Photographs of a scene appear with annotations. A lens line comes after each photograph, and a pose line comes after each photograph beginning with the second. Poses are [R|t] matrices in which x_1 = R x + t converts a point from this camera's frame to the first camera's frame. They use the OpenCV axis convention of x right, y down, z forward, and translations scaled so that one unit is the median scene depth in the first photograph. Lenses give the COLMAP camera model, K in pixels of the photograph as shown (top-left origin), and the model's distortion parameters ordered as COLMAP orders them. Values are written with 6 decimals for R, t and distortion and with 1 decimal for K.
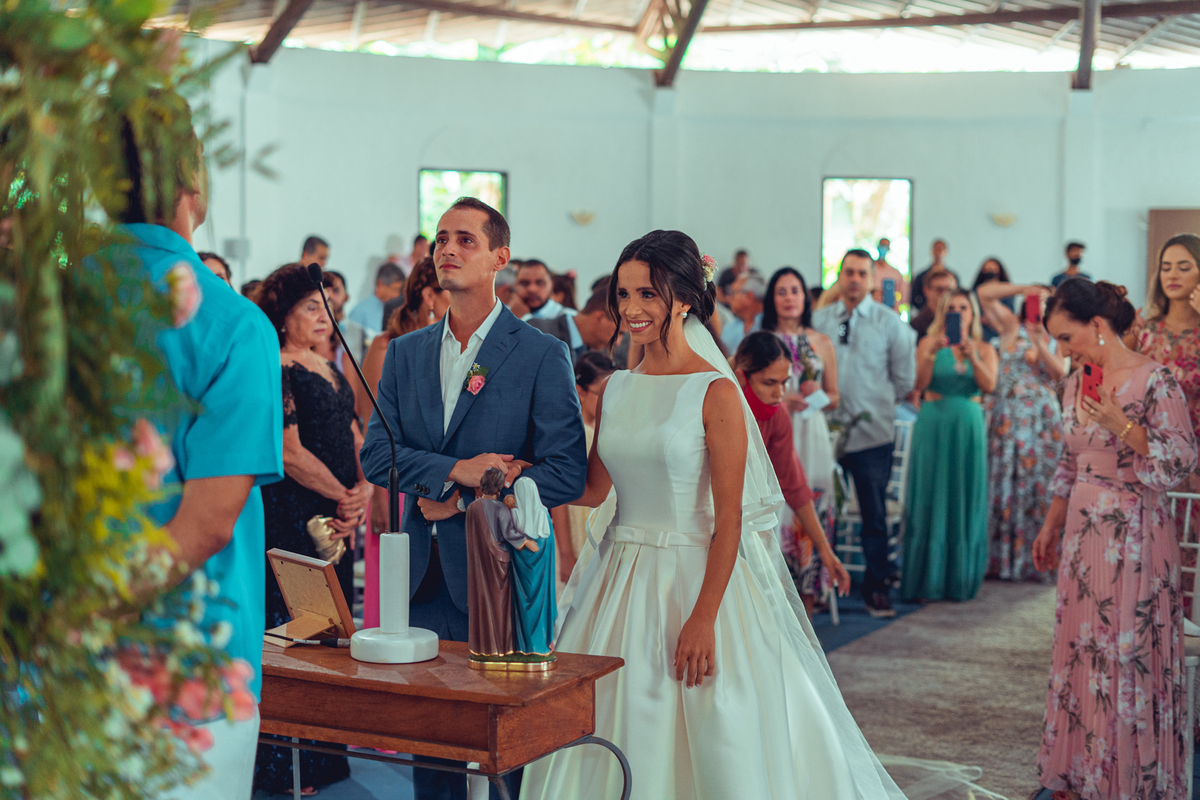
lens RADIAL K [[1728.6, 0, 600.0], [0, 1728.6, 400.0], [0, 0, 1]] dist [-0.034616, -0.064440]
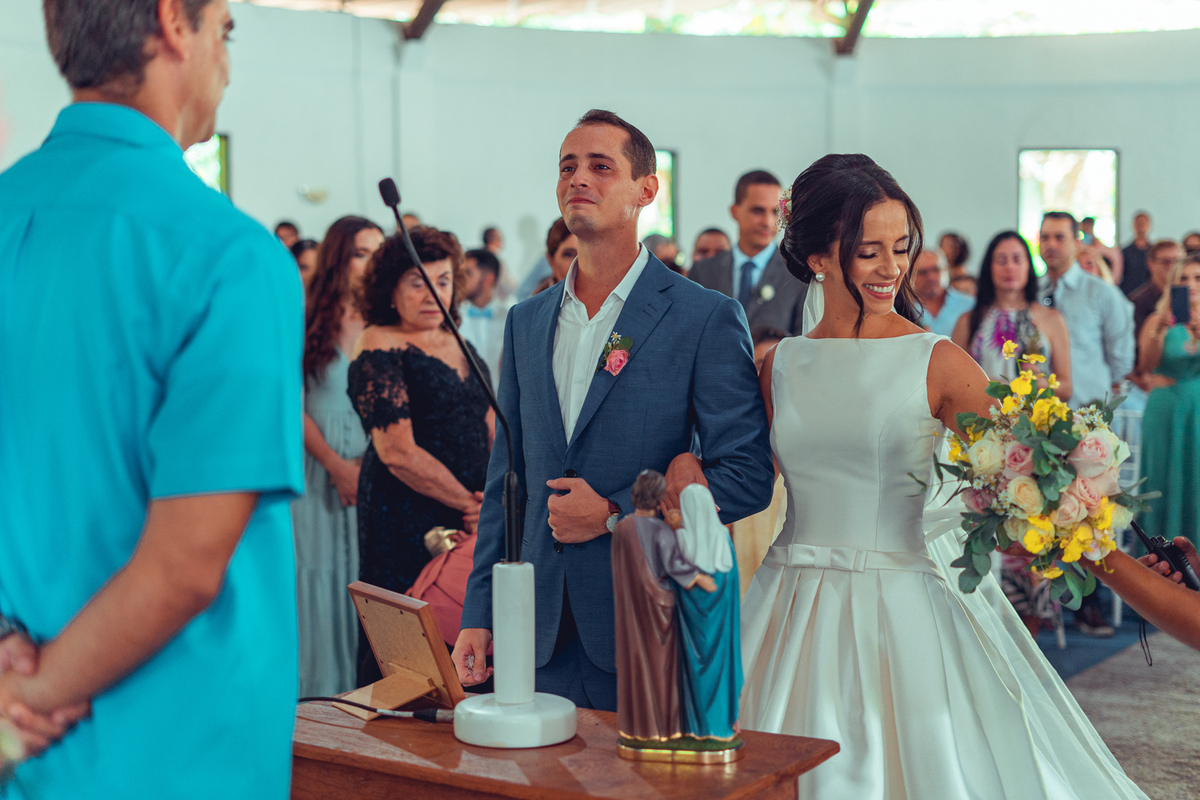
lens RADIAL K [[1728.6, 0, 600.0], [0, 1728.6, 400.0], [0, 0, 1]] dist [-0.034616, -0.064440]
pose [[0.994906, -0.010151, -0.100299, -0.011148], [0.010241, 0.999947, 0.000382, 0.009747], [0.100290, -0.001407, 0.994957, 0.294551]]
